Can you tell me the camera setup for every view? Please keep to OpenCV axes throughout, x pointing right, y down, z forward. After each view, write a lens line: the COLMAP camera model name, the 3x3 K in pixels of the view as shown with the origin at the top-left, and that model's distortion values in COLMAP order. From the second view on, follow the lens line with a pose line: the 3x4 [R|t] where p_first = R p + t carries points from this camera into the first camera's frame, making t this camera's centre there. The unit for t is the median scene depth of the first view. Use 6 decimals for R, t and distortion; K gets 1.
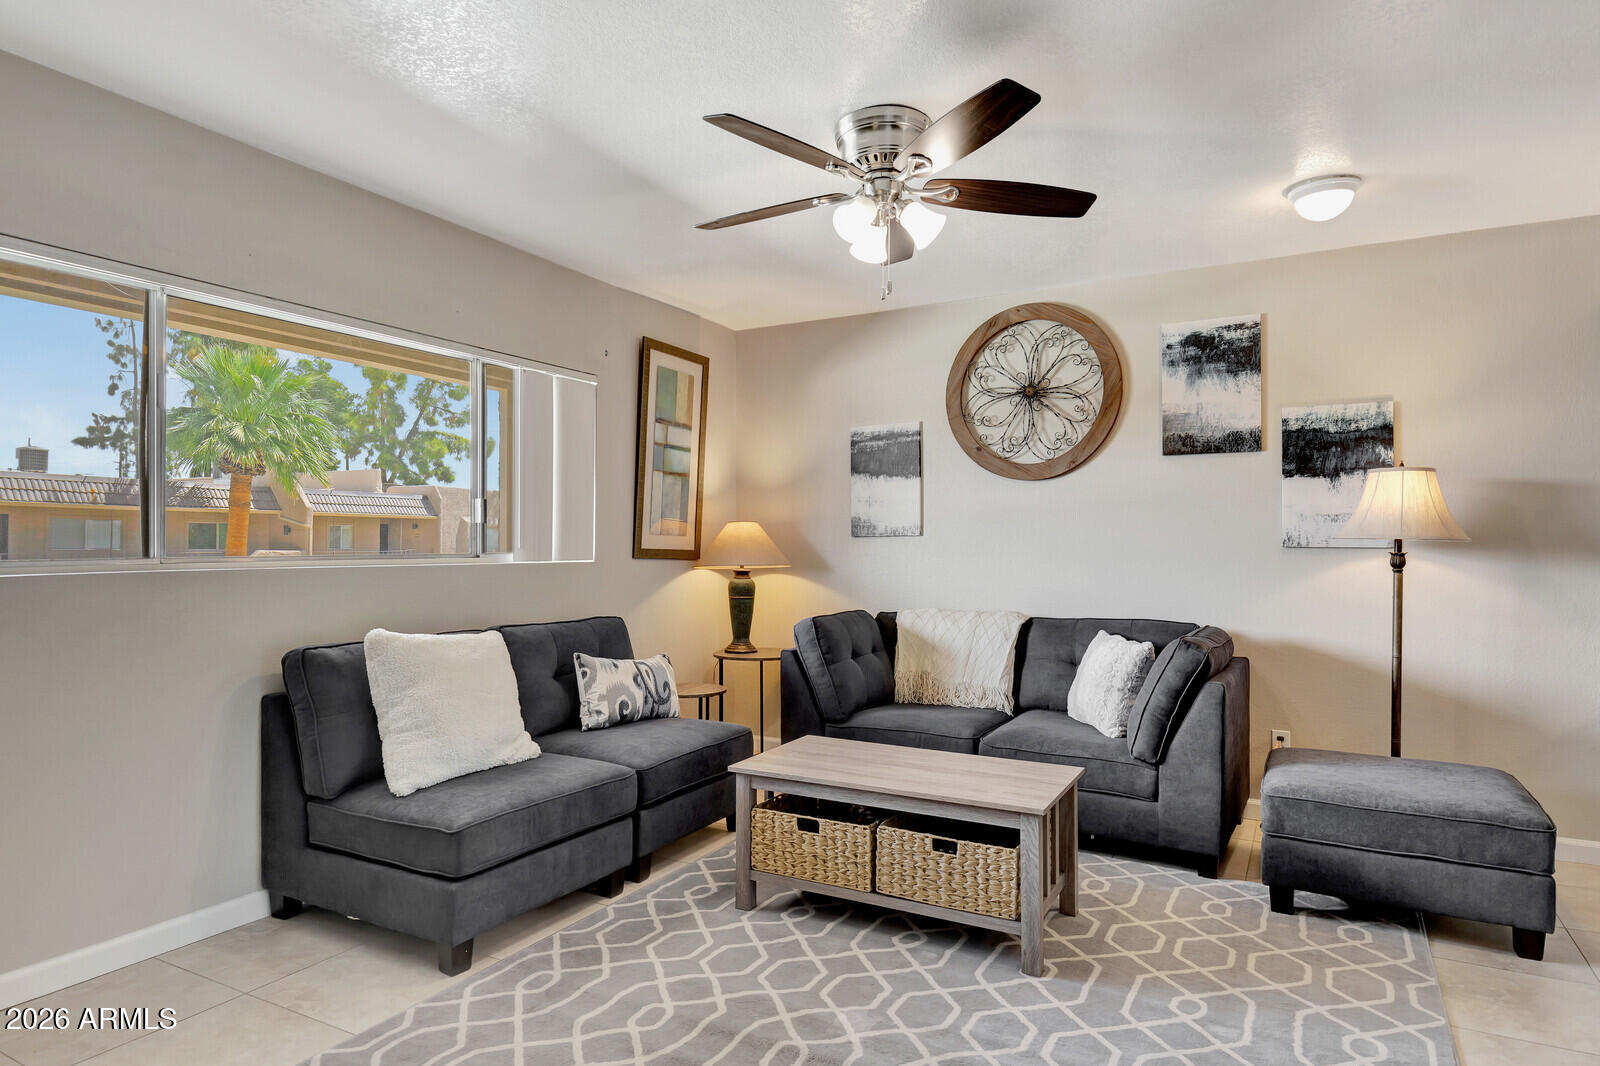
lens RADIAL K [[908.8, 0, 800.5], [0, 908.8, 530.0], [0, 0, 1]] dist [0.001898, -0.008787]
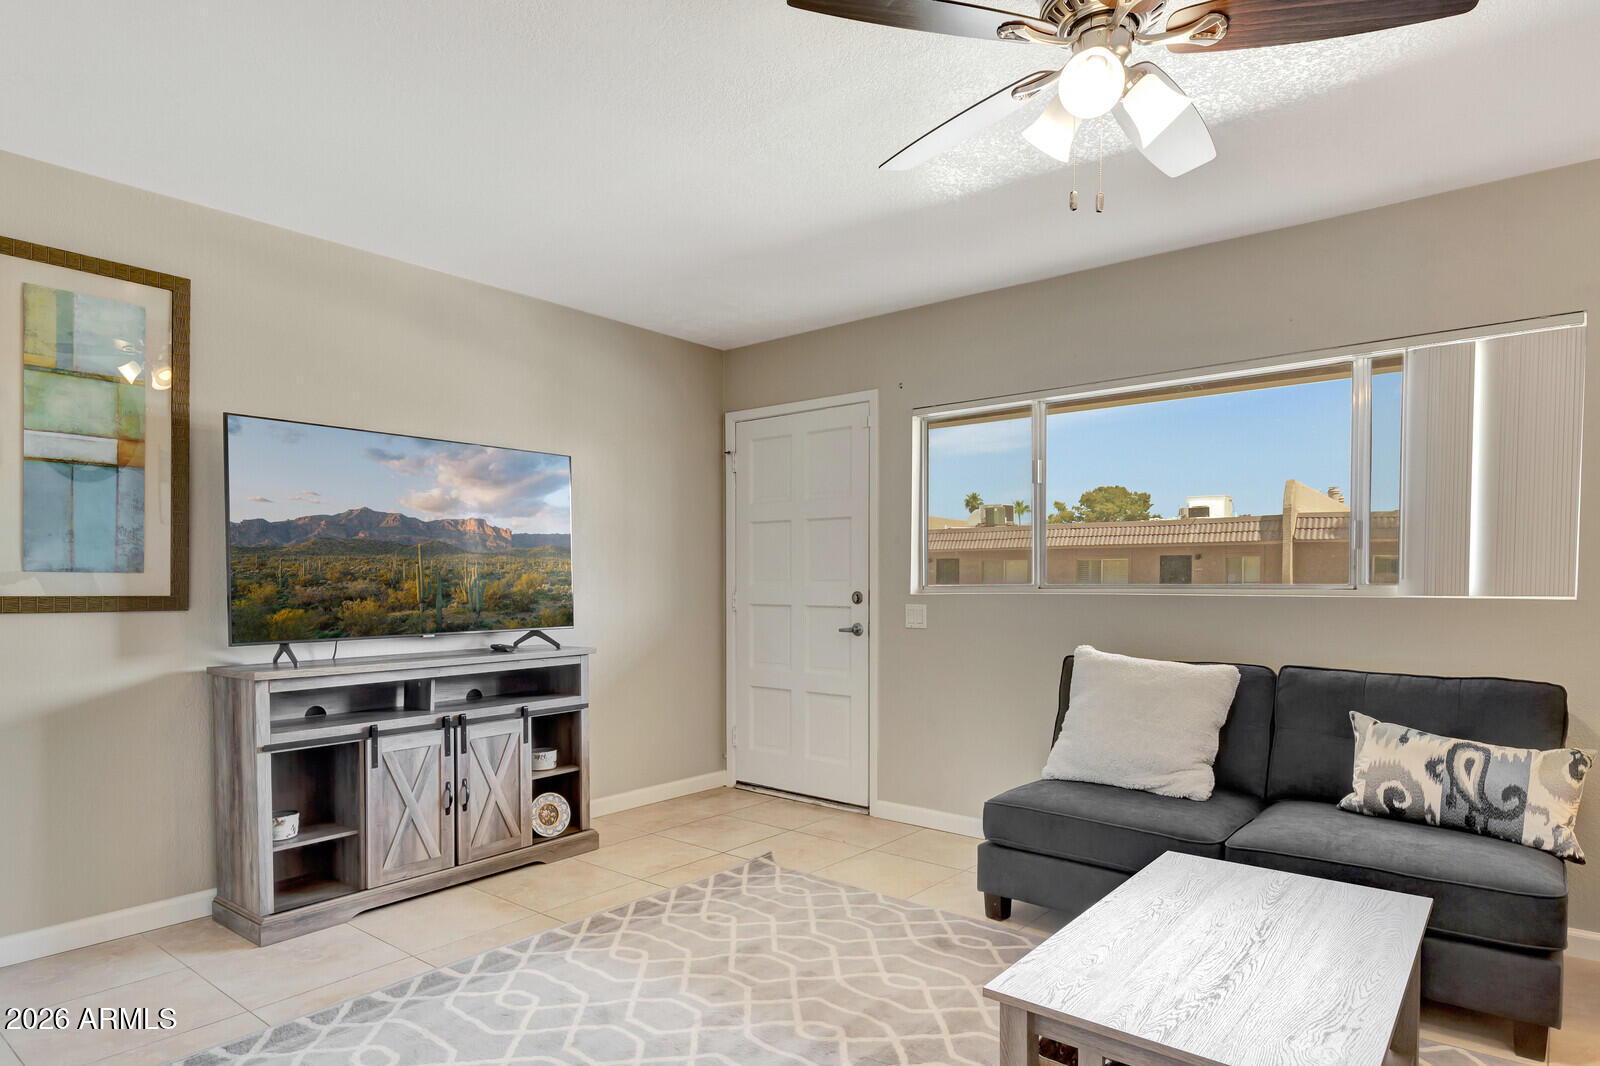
lens RADIAL K [[917.9, 0, 821.4], [0, 917.9, 601.9], [0, 0, 1]] dist [0.002613, -0.000400]
pose [[-0.167501, 0.027317, -0.985493, 0.557001], [0.015487, 0.999566, 0.025075, 0.012385], [0.985750, -0.011062, -0.167851, 0.617597]]
